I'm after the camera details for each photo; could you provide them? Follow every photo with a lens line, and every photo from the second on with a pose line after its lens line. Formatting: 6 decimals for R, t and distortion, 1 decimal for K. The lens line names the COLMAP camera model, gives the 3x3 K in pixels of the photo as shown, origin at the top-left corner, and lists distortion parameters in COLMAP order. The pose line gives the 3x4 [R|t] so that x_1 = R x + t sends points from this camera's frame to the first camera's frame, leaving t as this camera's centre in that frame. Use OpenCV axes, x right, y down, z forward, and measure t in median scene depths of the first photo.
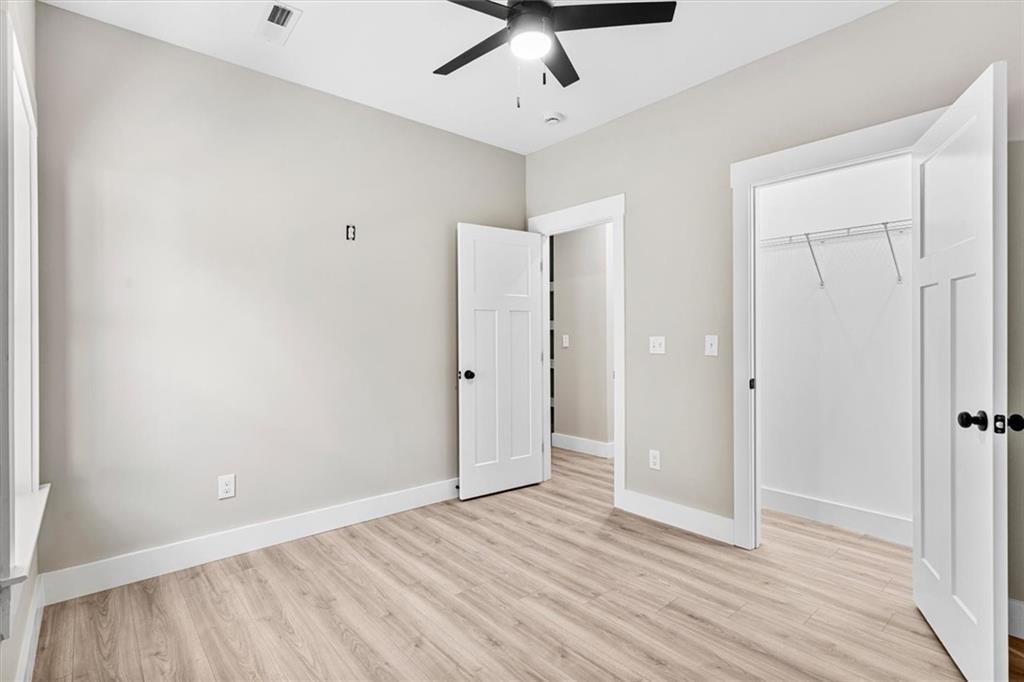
lens RADIAL K [[499.8, 0, 514.7], [0, 499.8, 337.0], [0, 0, 1]] dist [-0.001885, 0.000231]
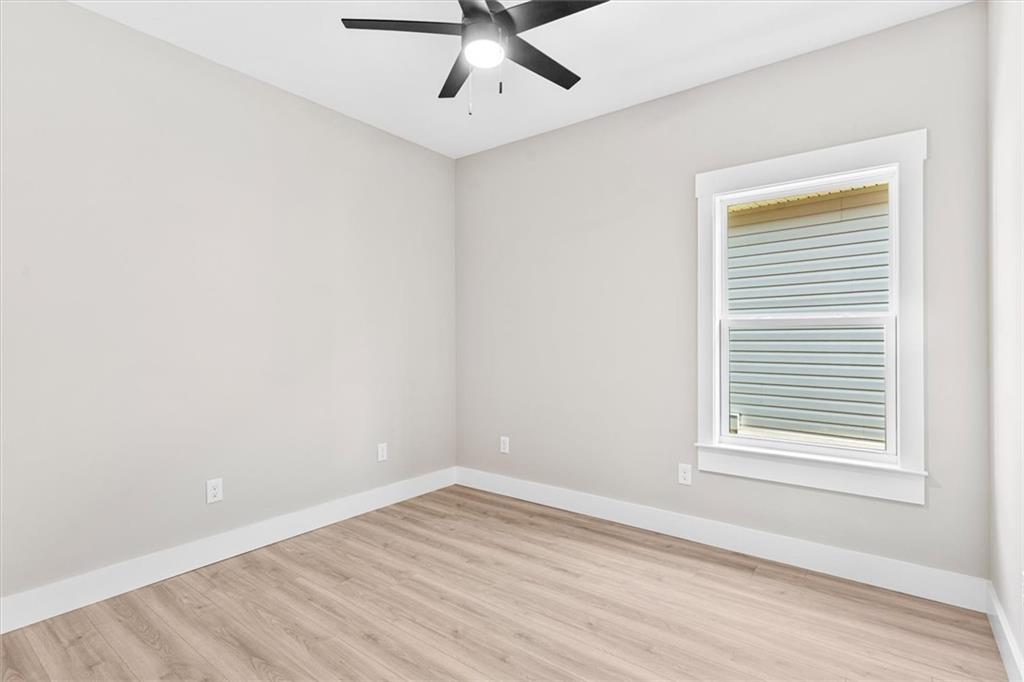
lens RADIAL K [[499.8, 0, 514.7], [0, 499.8, 337.0], [0, 0, 1]] dist [-0.001885, 0.000231]
pose [[-0.979659, 0.005981, -0.200581, 0.153968], [0.006233, 0.999980, -0.000622, -0.008224], [0.200573, -0.001860, -0.979677, 1.728435]]
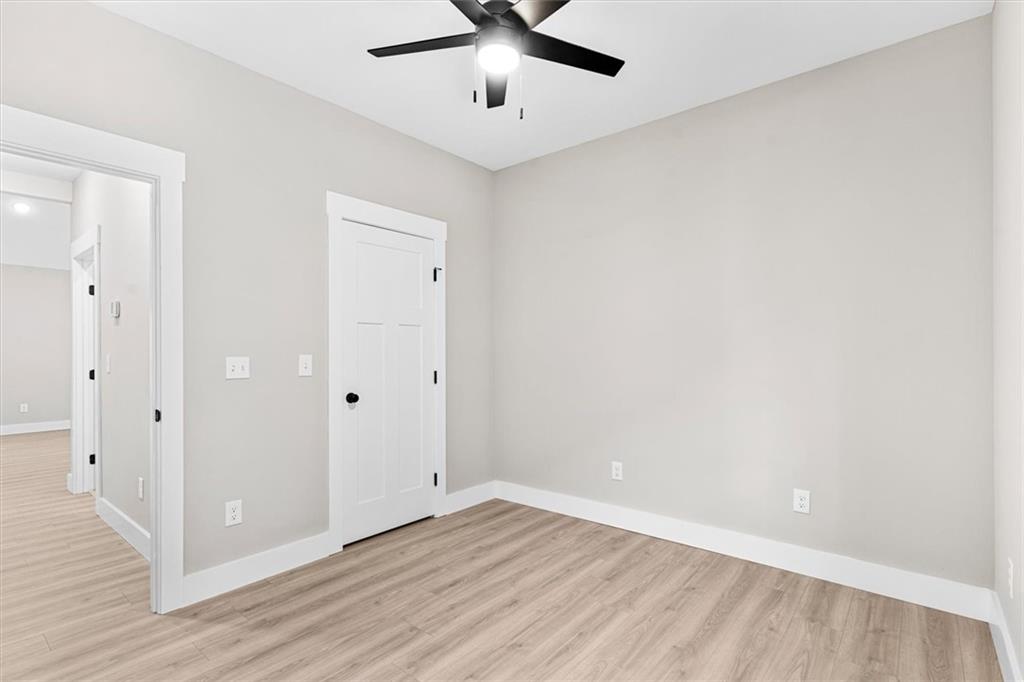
lens RADIAL K [[498.3, 0, 514.4], [0, 498.3, 345.3], [0, 0, 1]] dist [0.016972, 0.000251]
pose [[-0.169697, 0.009810, 0.985447, -0.824425], [0.004041, 0.999949, -0.009258, -0.014923], [-0.985488, 0.002411, -0.169728, 0.983445]]
